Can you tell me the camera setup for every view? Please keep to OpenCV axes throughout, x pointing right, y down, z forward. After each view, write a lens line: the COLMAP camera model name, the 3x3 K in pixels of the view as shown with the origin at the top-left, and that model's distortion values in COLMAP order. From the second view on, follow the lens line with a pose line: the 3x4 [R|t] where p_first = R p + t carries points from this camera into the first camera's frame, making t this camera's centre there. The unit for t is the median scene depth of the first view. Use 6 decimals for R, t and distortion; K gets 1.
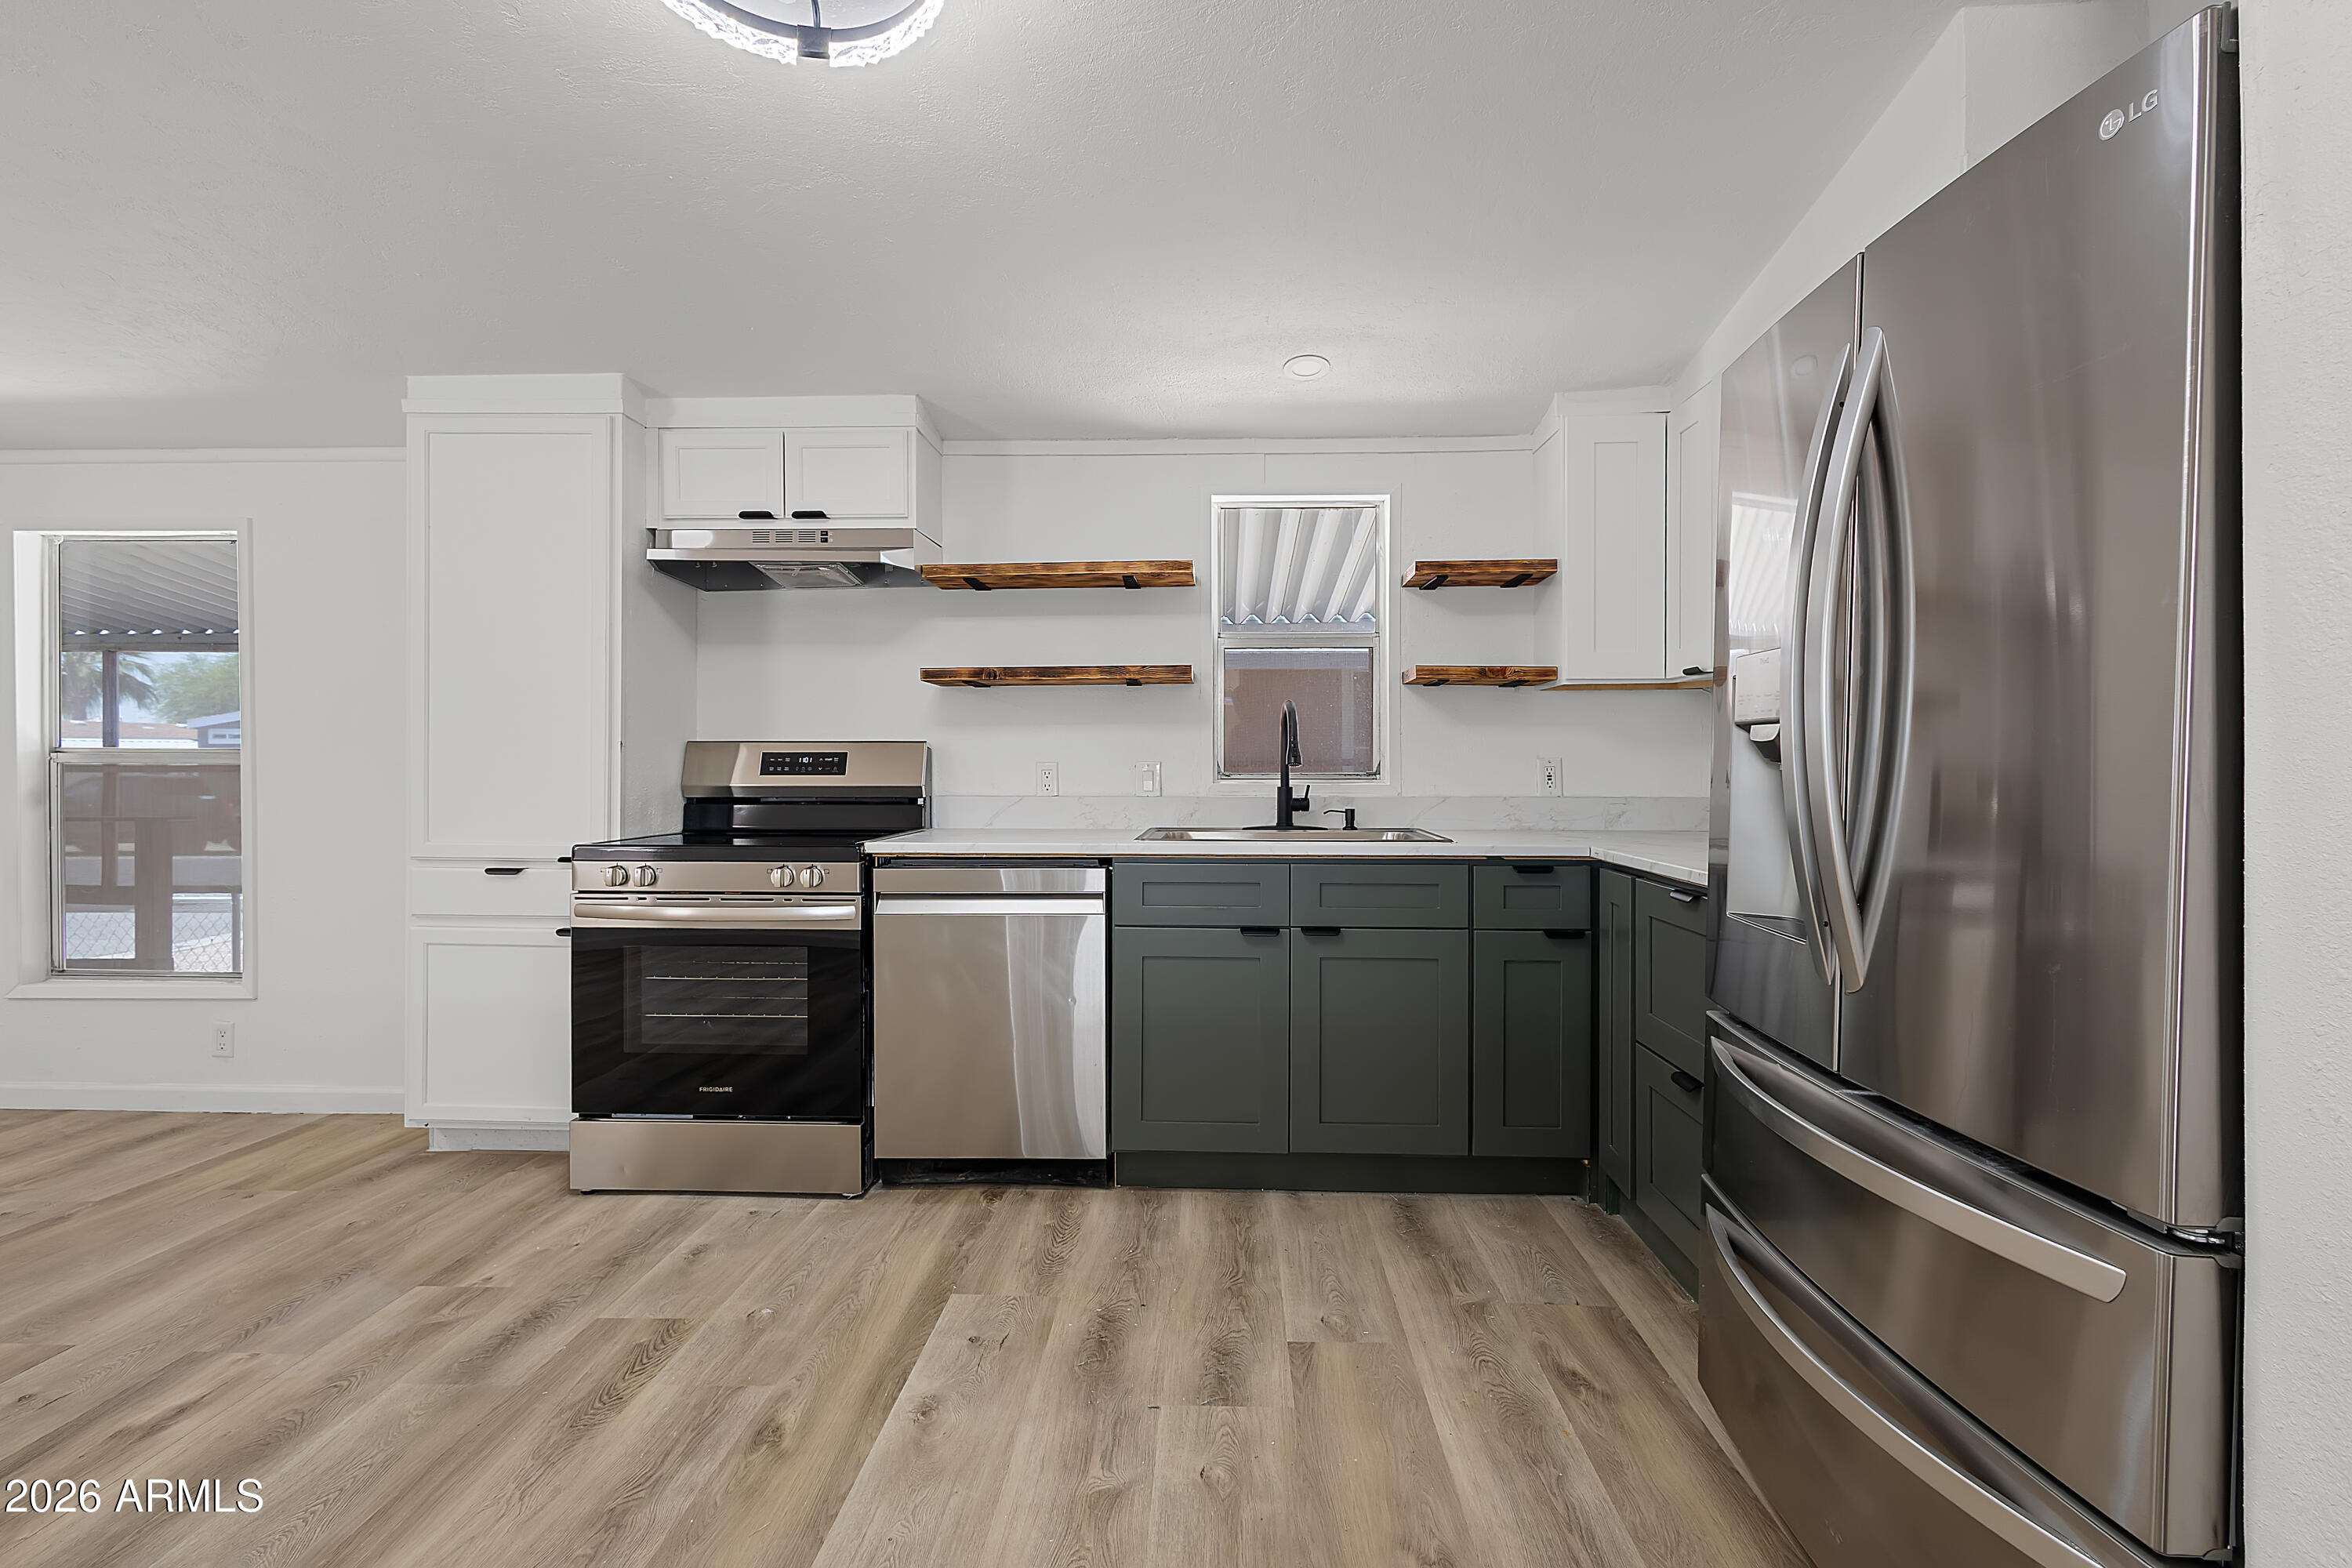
lens RADIAL K [[1095.4, 0, 1173.2], [0, 1095.4, 762.7], [0, 0, 1]] dist [0.015232, -0.005784]
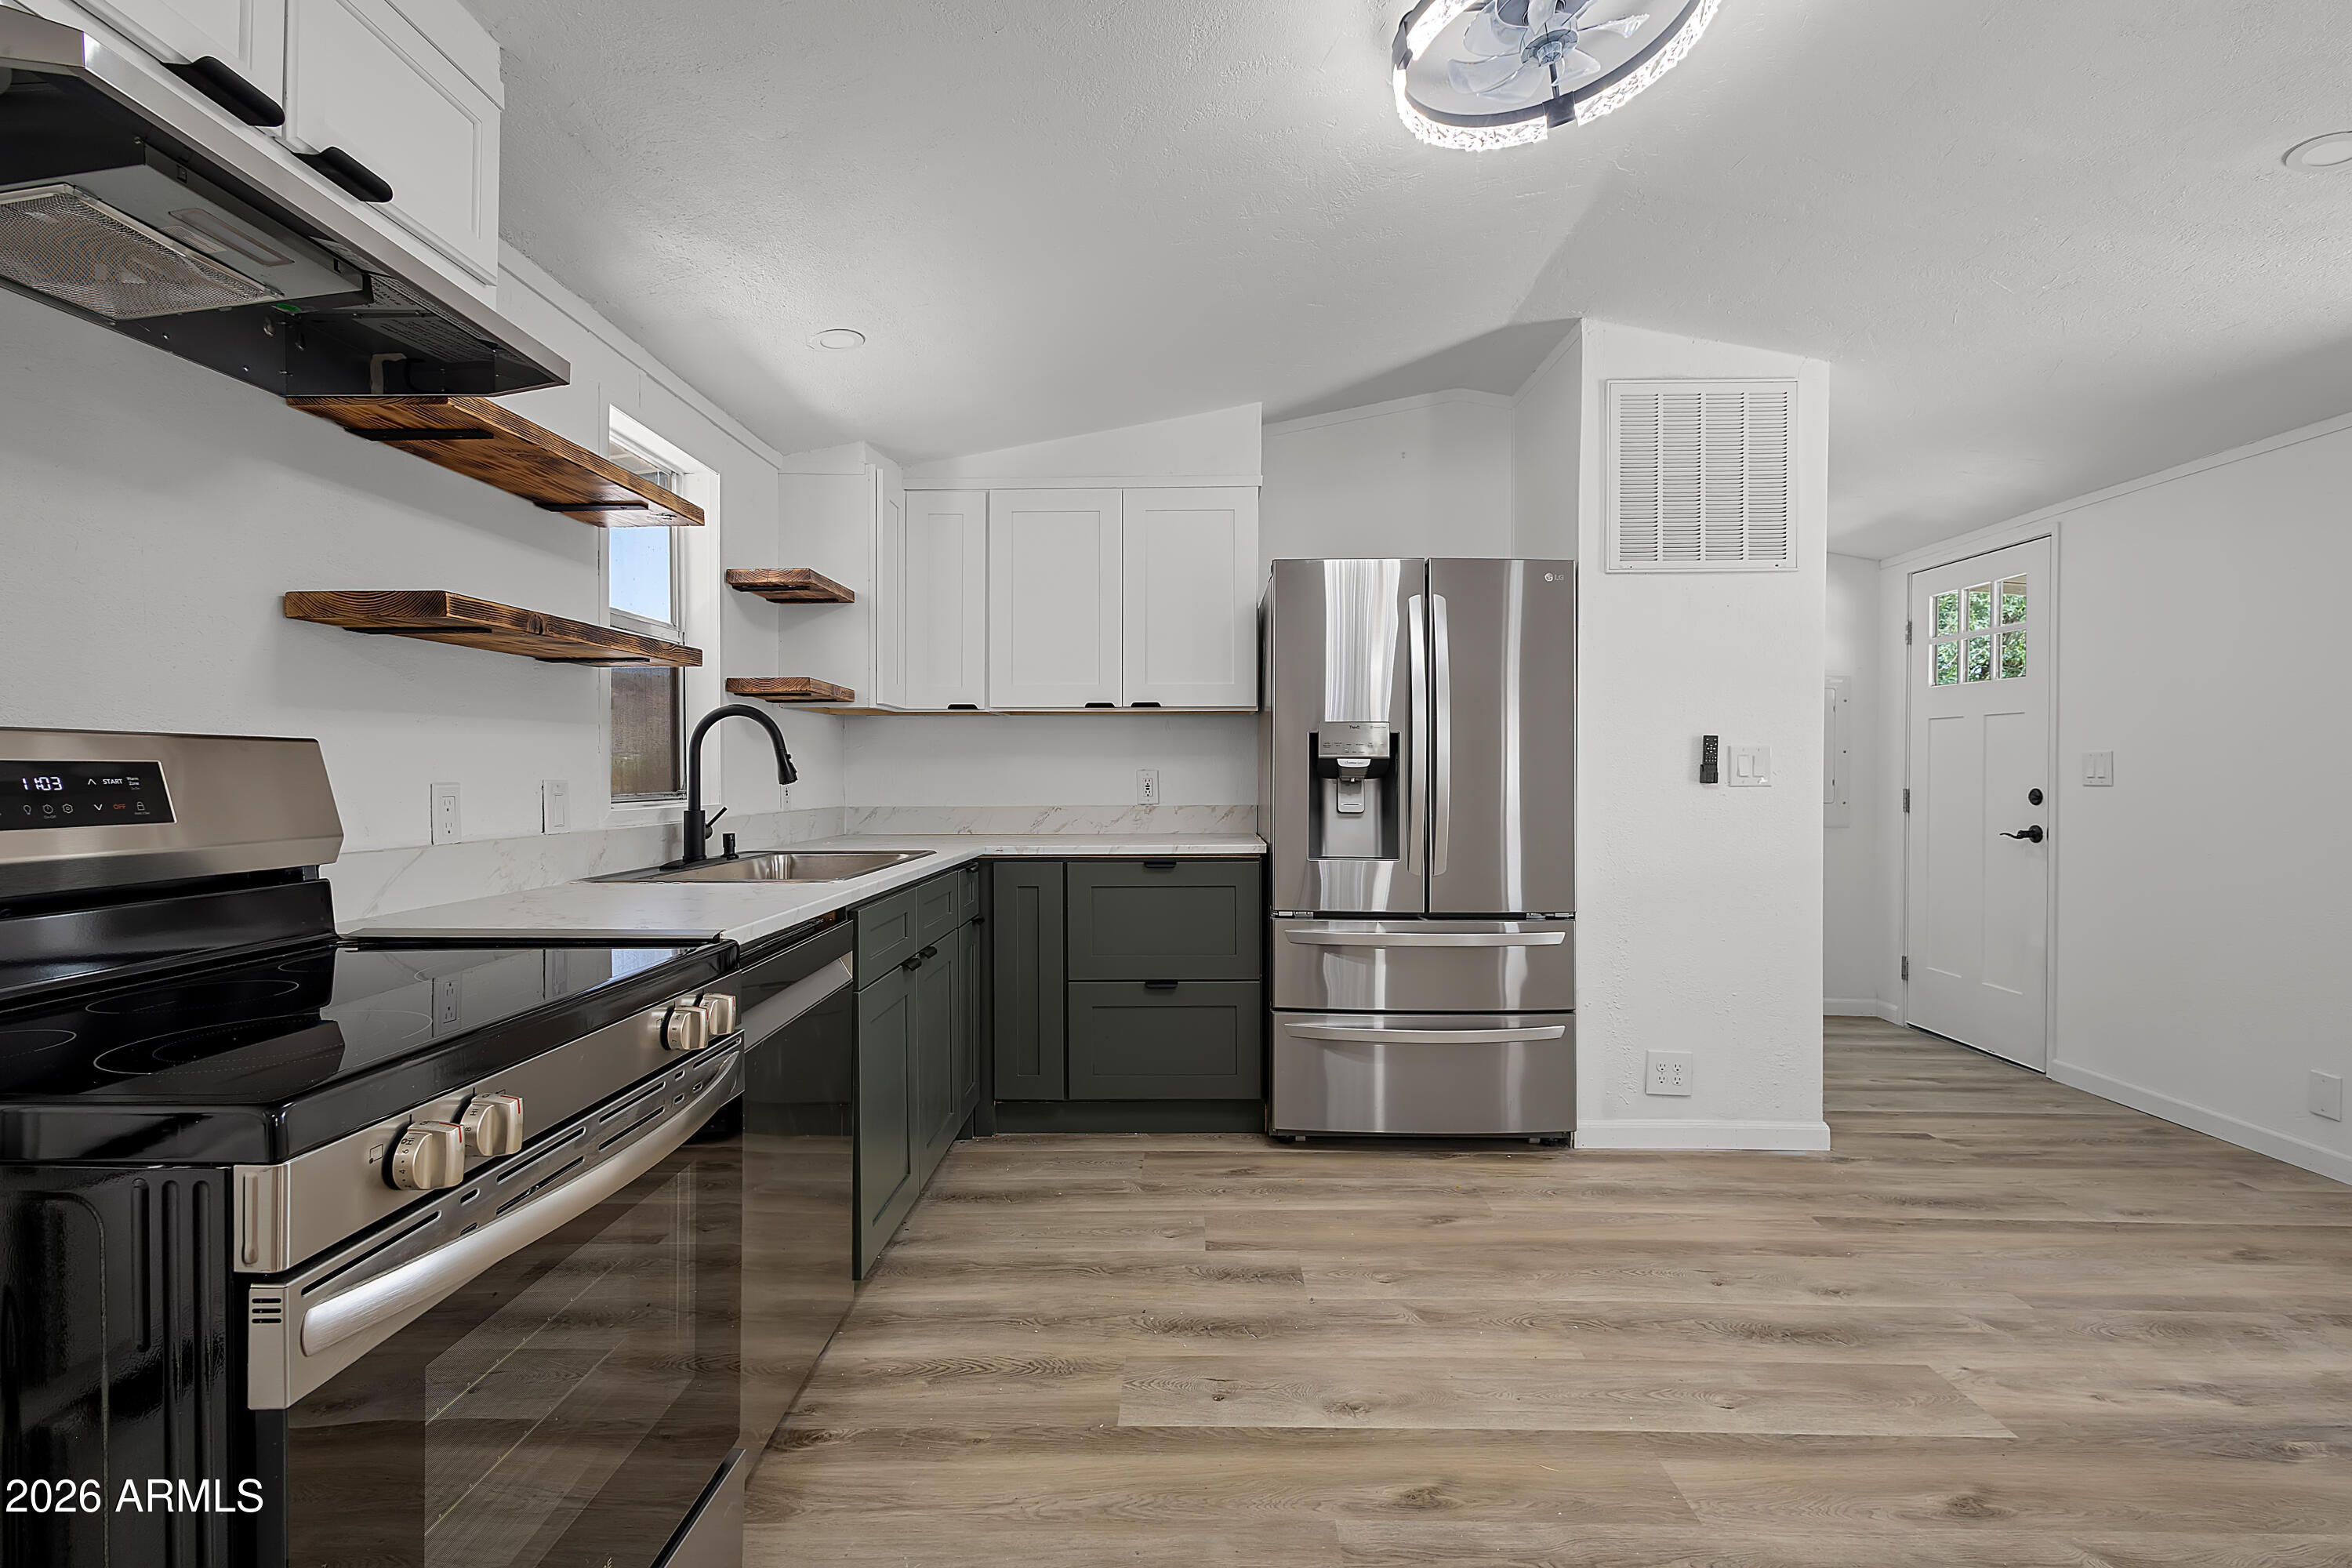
lens RADIAL K [[1095.4, 0, 1184.5], [0, 1095.4, 770.7], [0, 0, 1]] dist [0.015232, -0.005784]
pose [[-0.032382, 0.000423, 0.999475, -0.793049], [0.002570, 0.999997, -0.000340, -0.006513], [-0.999472, 0.002557, -0.032383, 0.751410]]
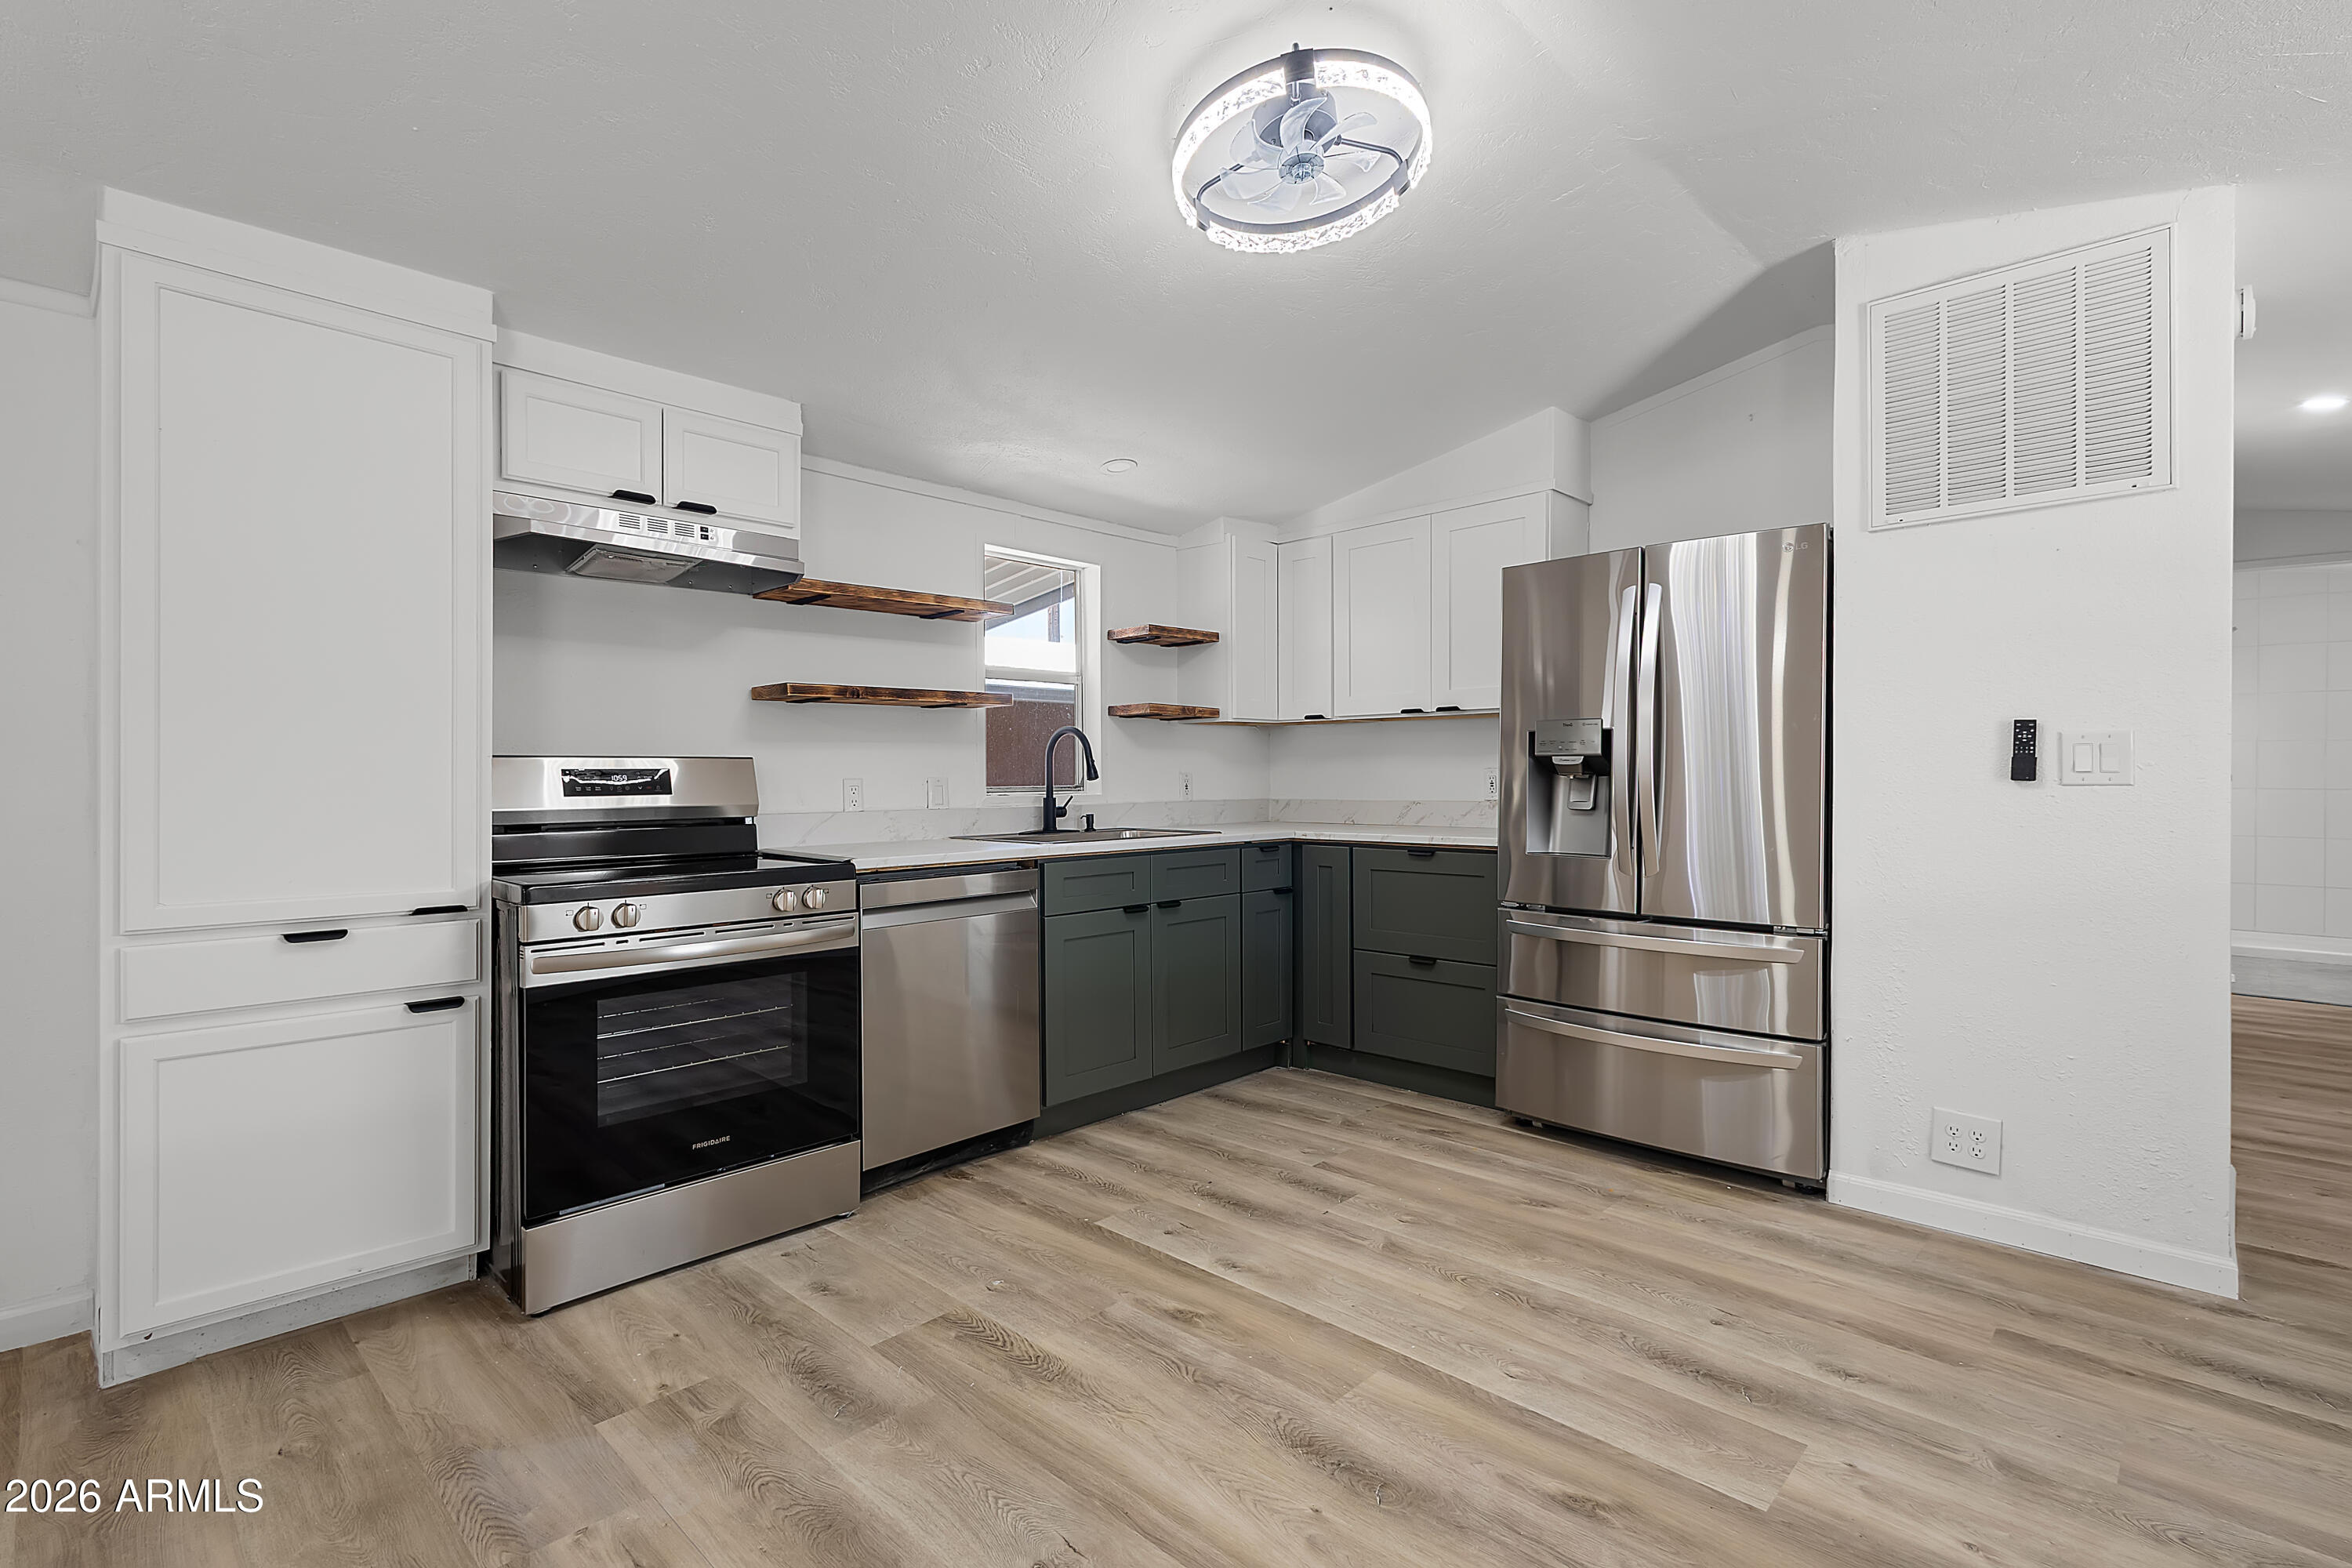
lens RADIAL K [[1095.4, 0, 1173.7], [0, 1095.4, 779.4], [0, 0, 1]] dist [0.015232, -0.005784]
pose [[0.663590, -0.007684, 0.748057, -0.796089], [0.007146, 0.999967, 0.003932, -0.002261], [-0.748062, 0.002737, 0.663623, 0.109003]]
